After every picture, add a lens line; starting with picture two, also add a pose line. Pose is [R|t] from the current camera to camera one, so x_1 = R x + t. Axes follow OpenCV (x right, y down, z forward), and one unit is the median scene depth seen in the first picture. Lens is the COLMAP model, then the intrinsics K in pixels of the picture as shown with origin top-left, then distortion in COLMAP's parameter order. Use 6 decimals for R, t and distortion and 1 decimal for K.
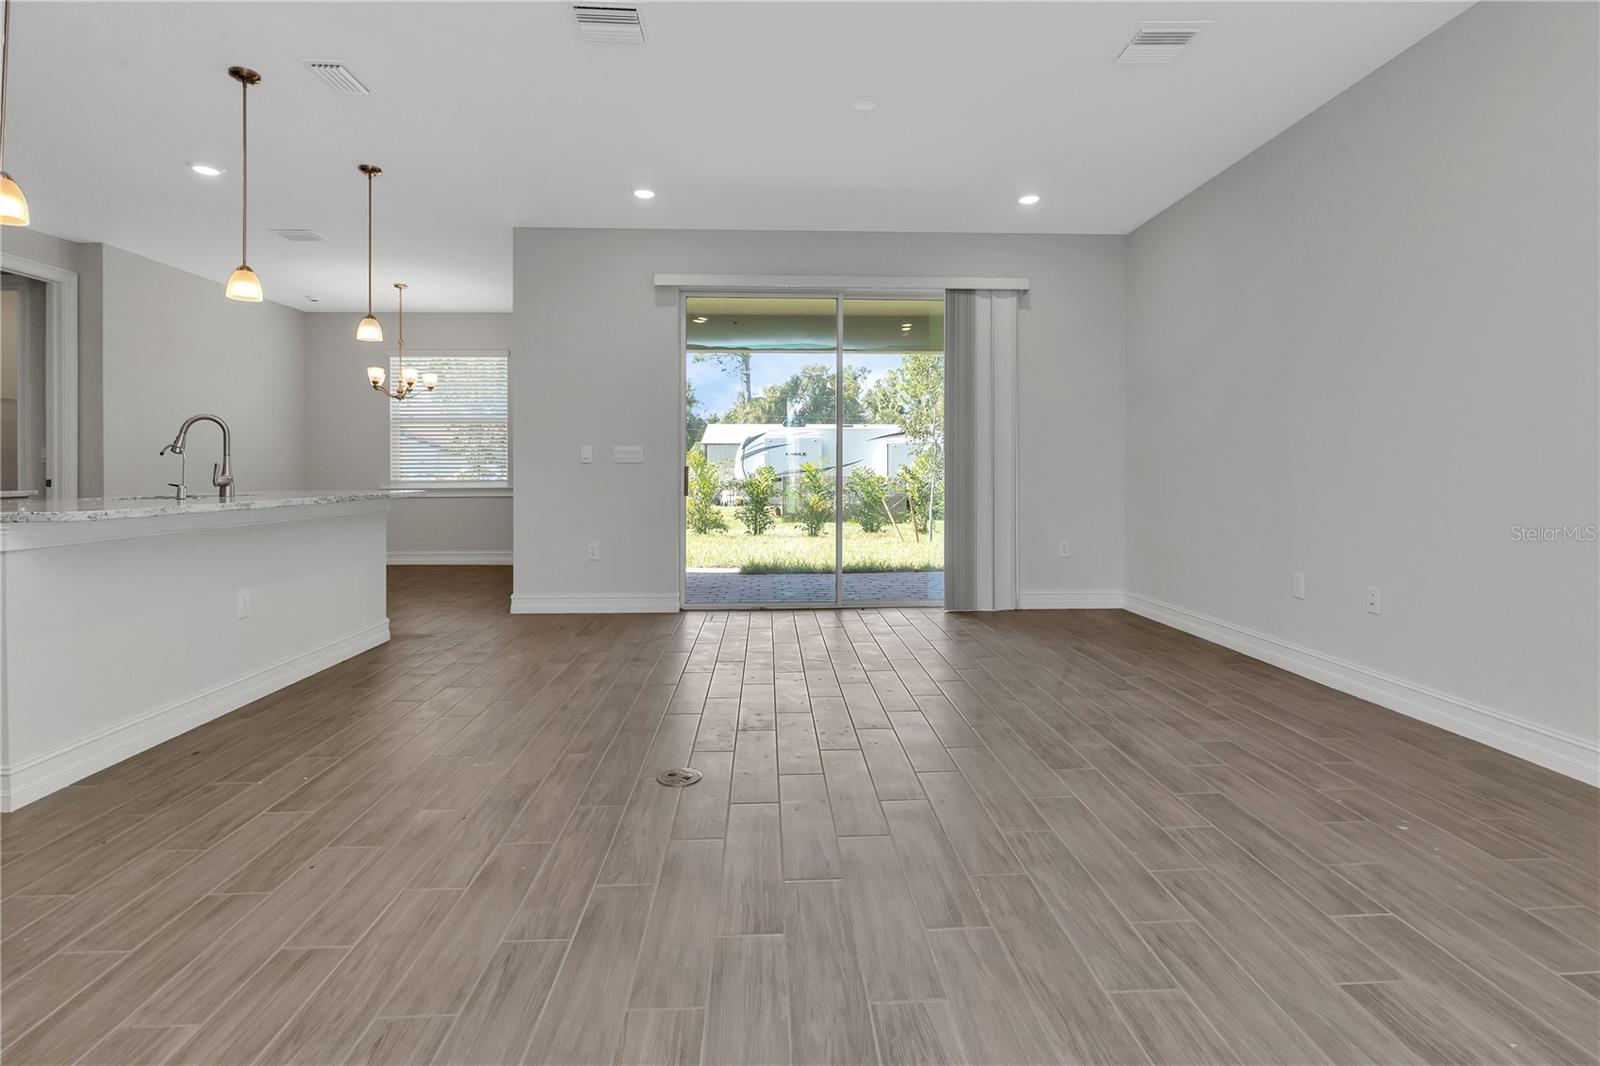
lens RADIAL K [[742.6, 0, 805.4], [0, 742.6, 509.9], [0, 0, 1]] dist [-0.032764, 0.001064]
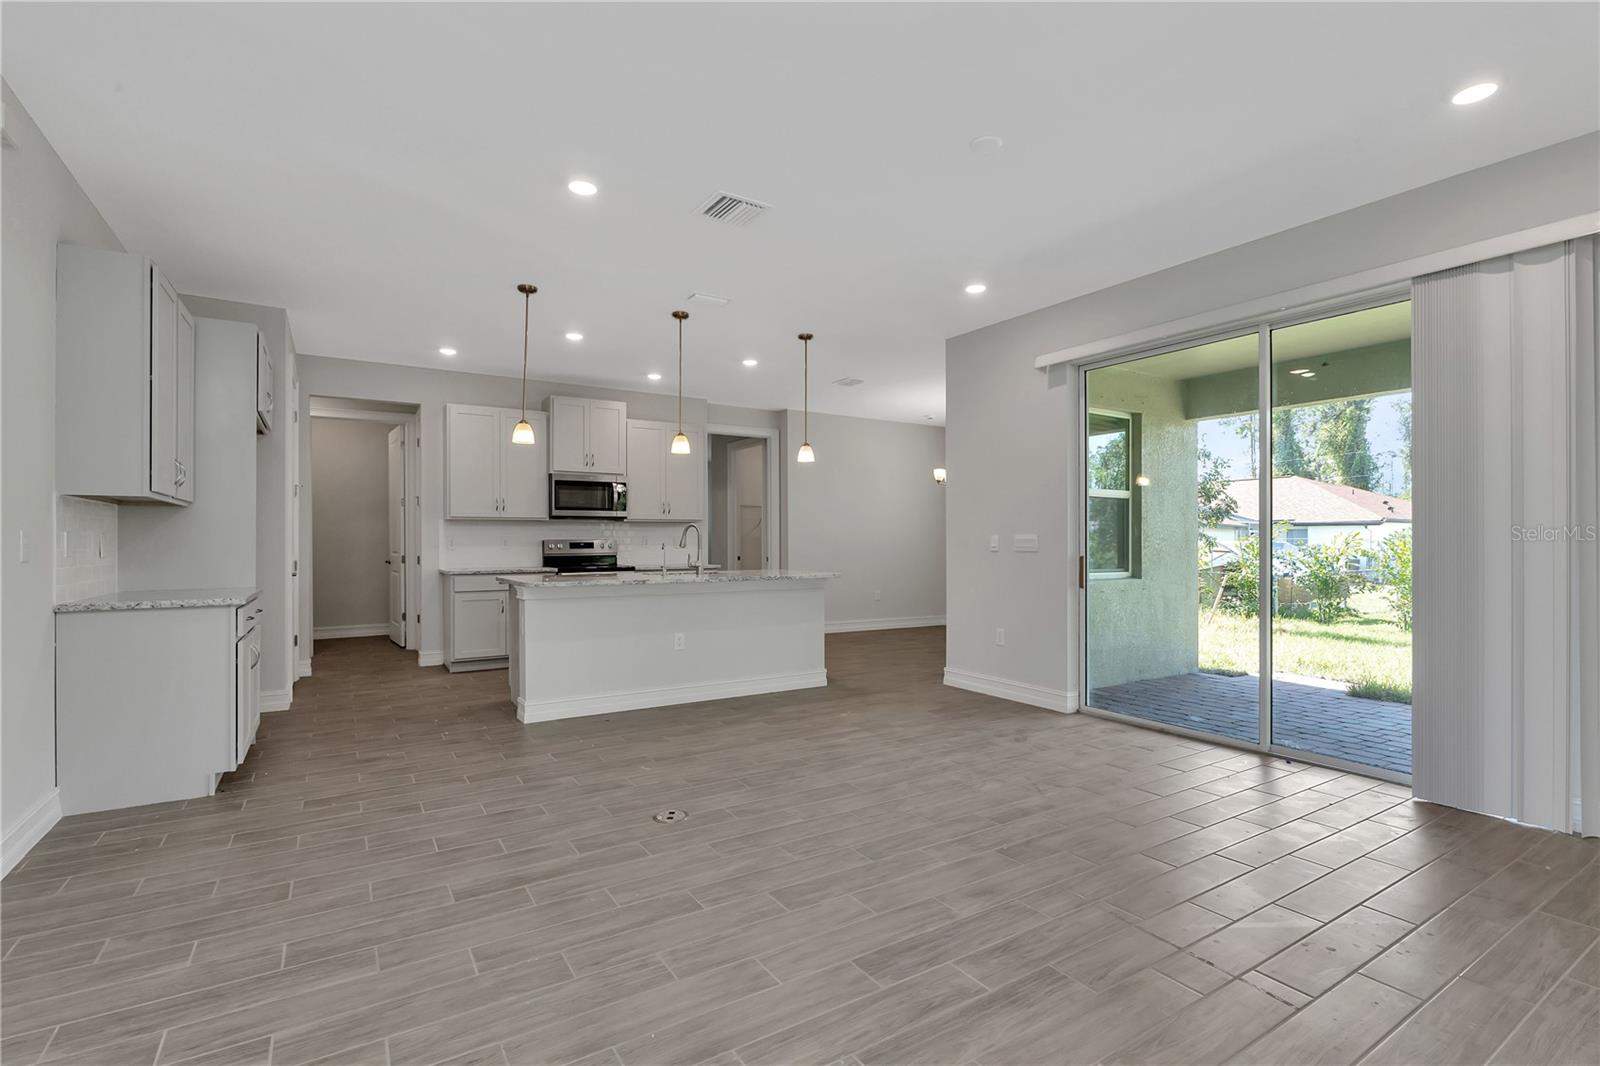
lens RADIAL K [[724.7, 0, 807.1], [0, 724.7, 564.2], [0, 0, 1]] dist [-0.004596, 0.002117]
pose [[0.496653, 0.025345, -0.867579, 0.575937], [-0.044408, 0.999006, 0.003763, -0.046262], [0.866812, 0.036659, 0.497285, 0.326248]]
